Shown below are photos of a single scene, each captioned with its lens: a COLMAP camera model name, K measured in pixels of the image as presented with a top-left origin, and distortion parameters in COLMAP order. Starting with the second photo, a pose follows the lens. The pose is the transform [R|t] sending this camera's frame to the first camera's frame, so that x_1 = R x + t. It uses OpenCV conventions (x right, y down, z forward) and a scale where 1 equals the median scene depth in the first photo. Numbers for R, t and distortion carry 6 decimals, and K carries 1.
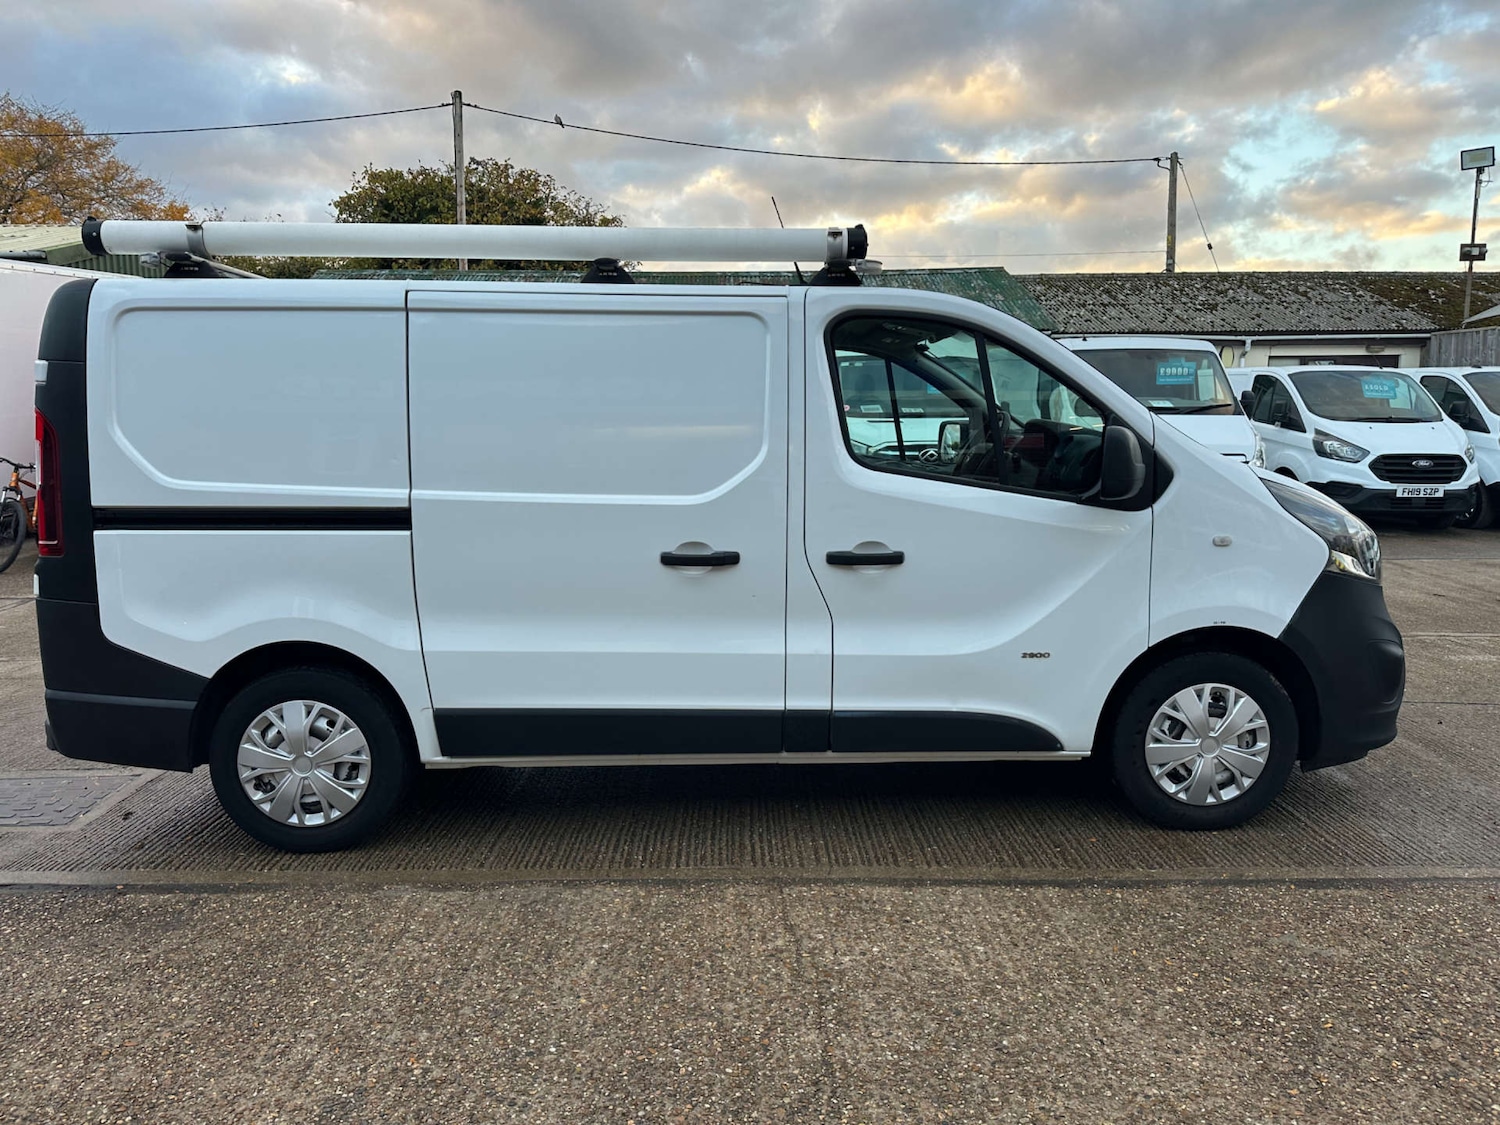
lens RADIAL K [[1047.6, 0, 743.9], [0, 1047.6, 549.7], [0, 0, 1]] dist [0.044195, -0.055017]
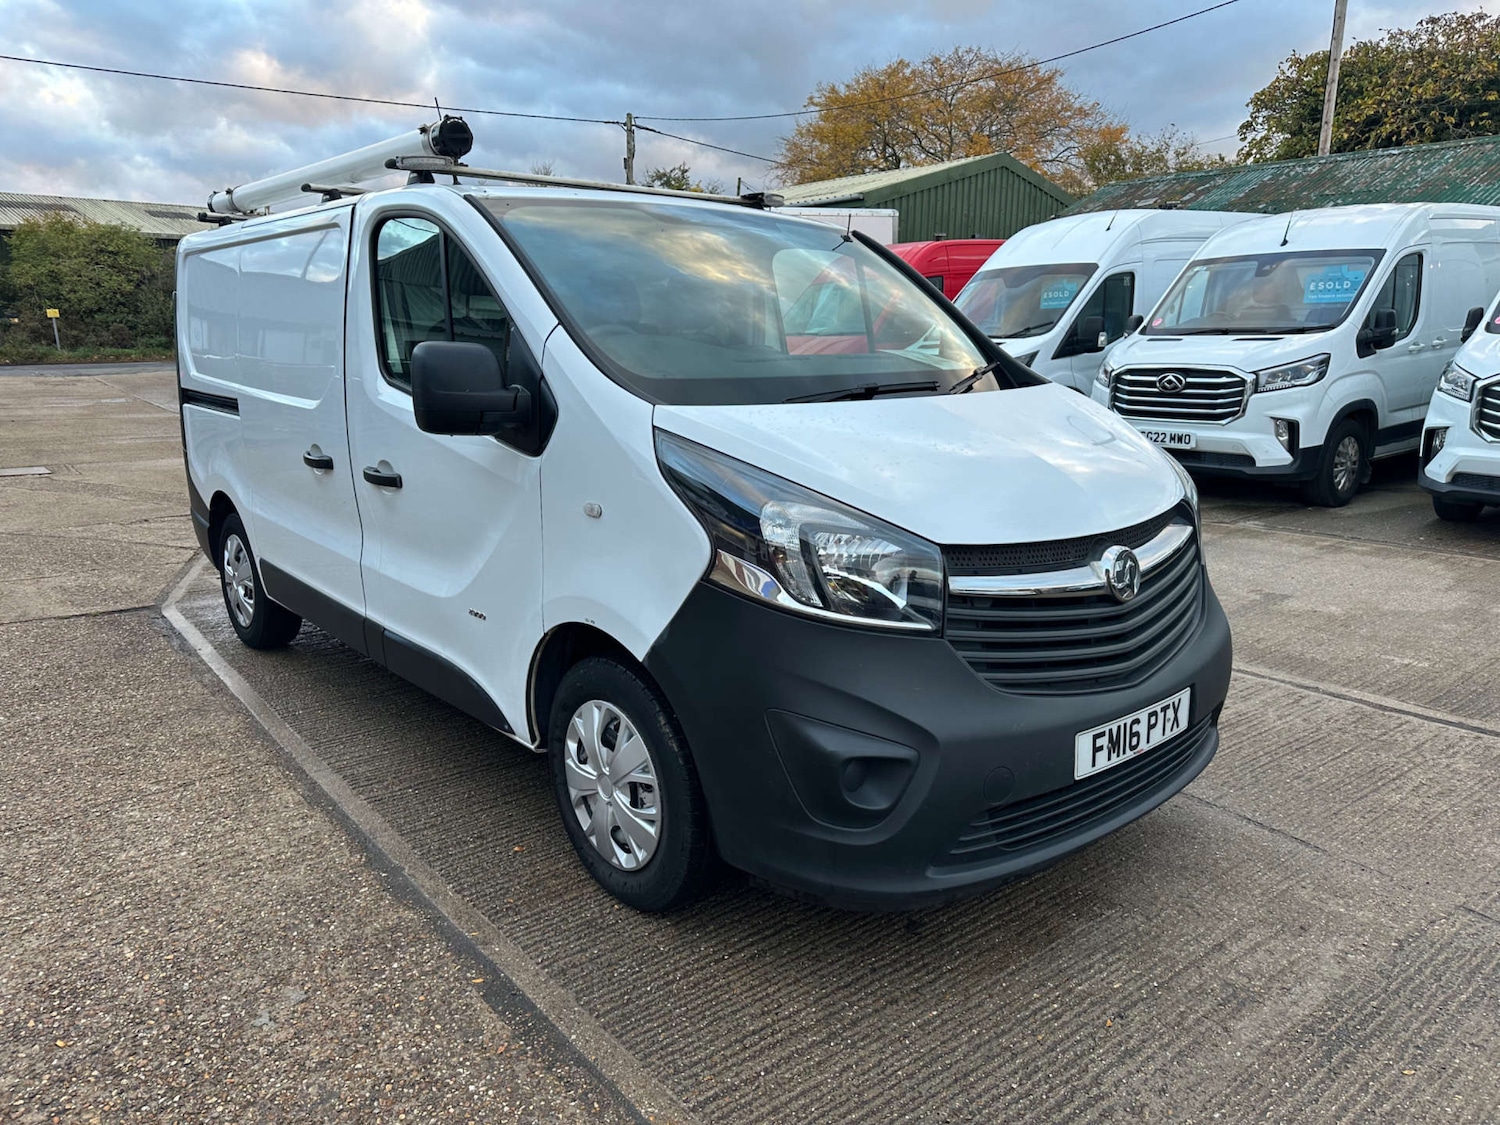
lens RADIAL K [[1053.4, 0, 738.2], [0, 1053.4, 536.6], [0, 0, 1]] dist [0.048736, -0.052366]
pose [[0.626167, 0.151956, -0.764738, 1.084887], [-0.102498, 0.988355, 0.112464, -0.081954], [0.772922, 0.007963, 0.634451, 0.631560]]
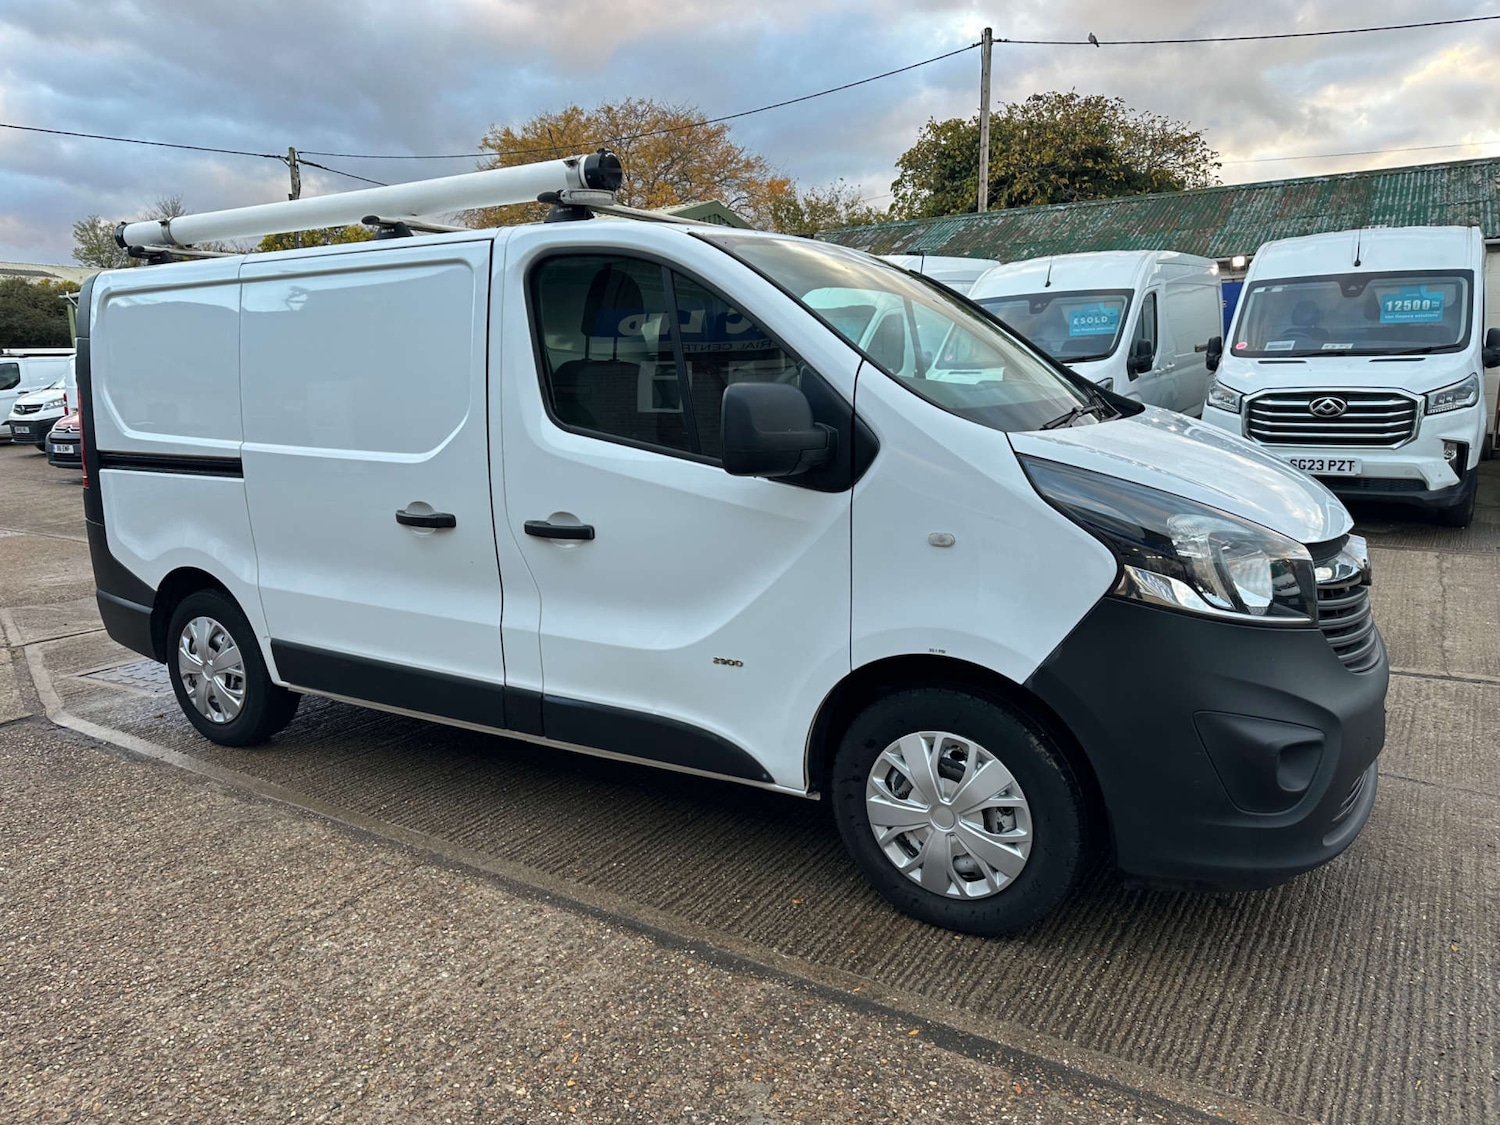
lens RADIAL K [[1047.6, 0, 738.1], [0, 1047.6, 537.5], [0, 0, 1]] dist [0.044195, -0.055017]
pose [[0.836373, 0.070666, -0.543586, 0.737753], [-0.049022, 0.997325, 0.054227, -0.042038], [0.545964, -0.018706, 0.837600, 0.329206]]
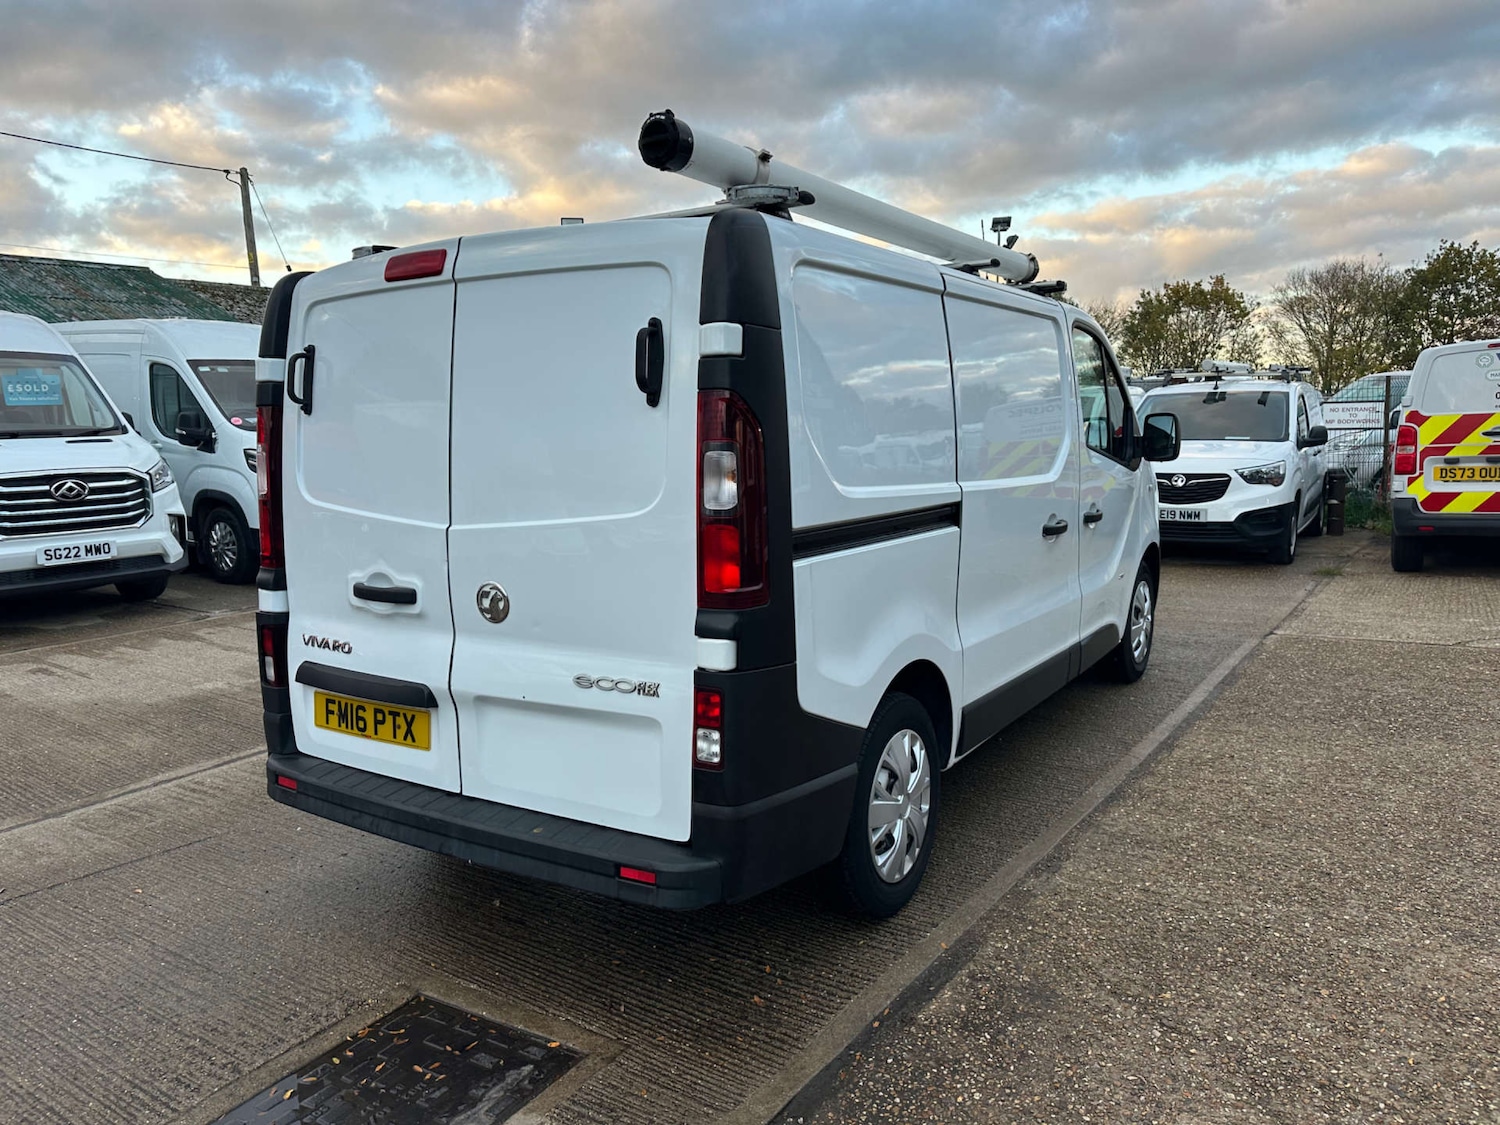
lens RADIAL K [[1047.6, 0, 742.4], [0, 1047.6, 548.4], [0, 0, 1]] dist [0.044195, -0.055017]
pose [[0.576739, -0.105189, 0.810128, -1.189639], [0.123895, 0.991467, 0.040532, -0.059569], [-0.807479, 0.076995, 0.584851, 0.591732]]
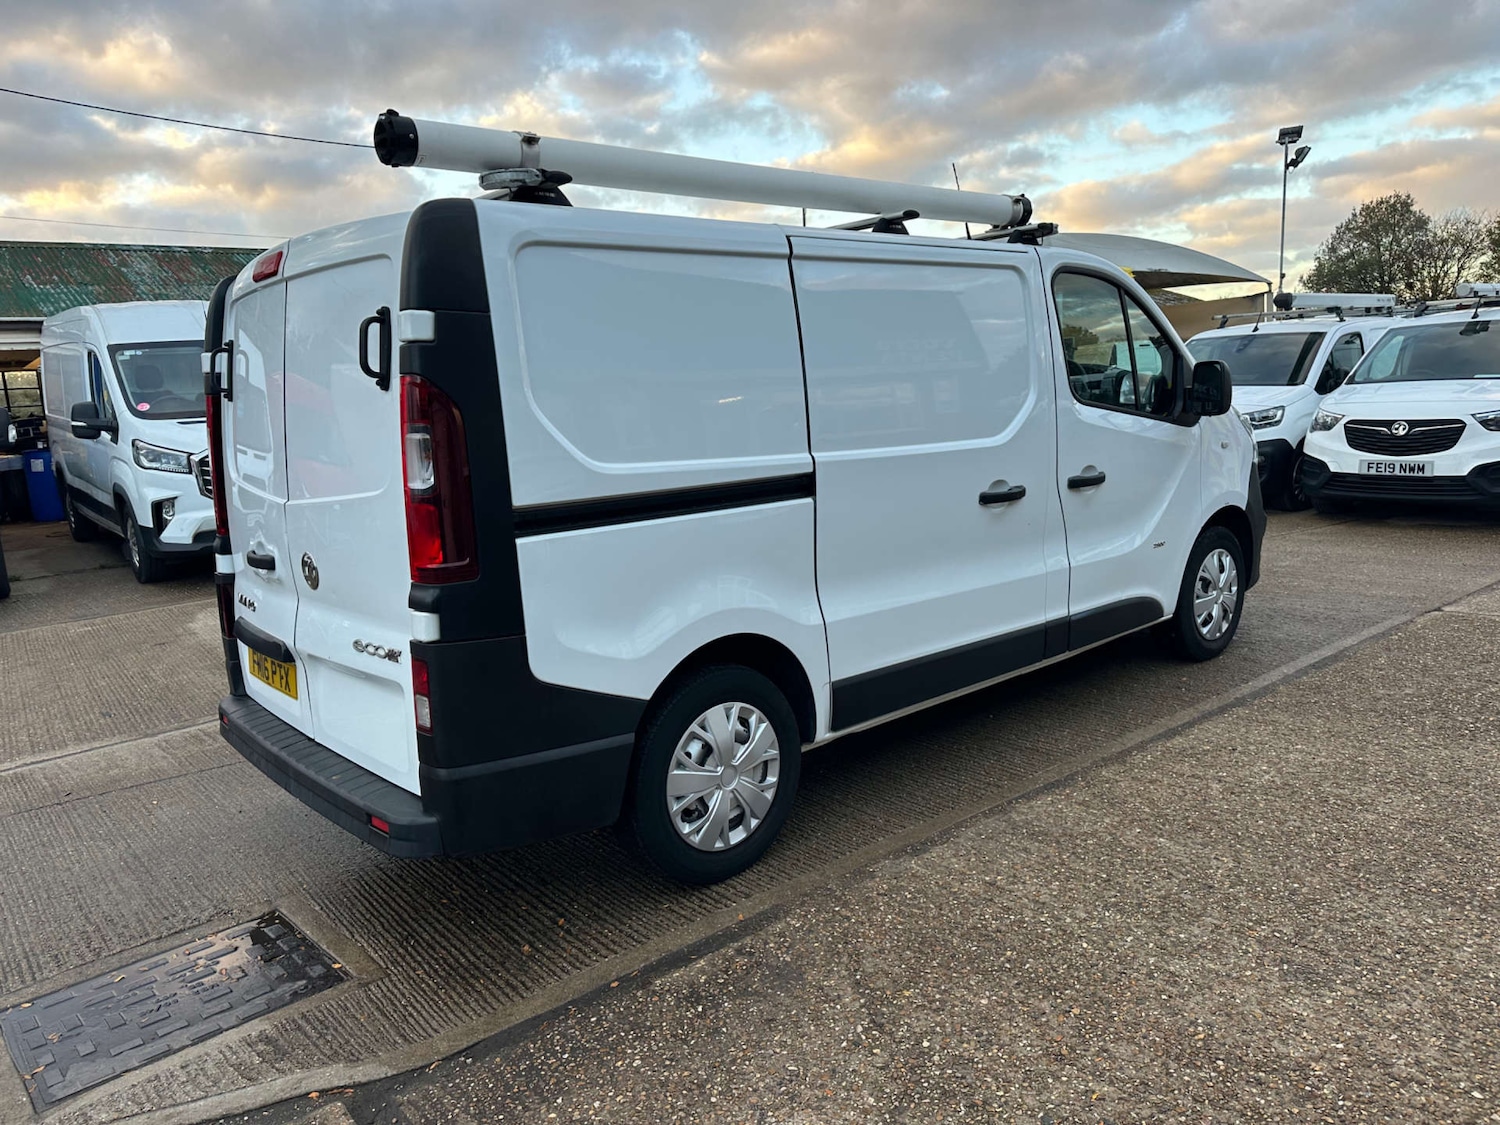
lens RADIAL K [[1047.6, 0, 743.5], [0, 1047.6, 553.5], [0, 0, 1]] dist [0.044195, -0.055017]
pose [[0.779046, -0.137065, 0.611801, -0.925670], [0.131884, 0.989803, 0.053815, -0.025770], [-0.612939, 0.038762, 0.789179, 0.301999]]
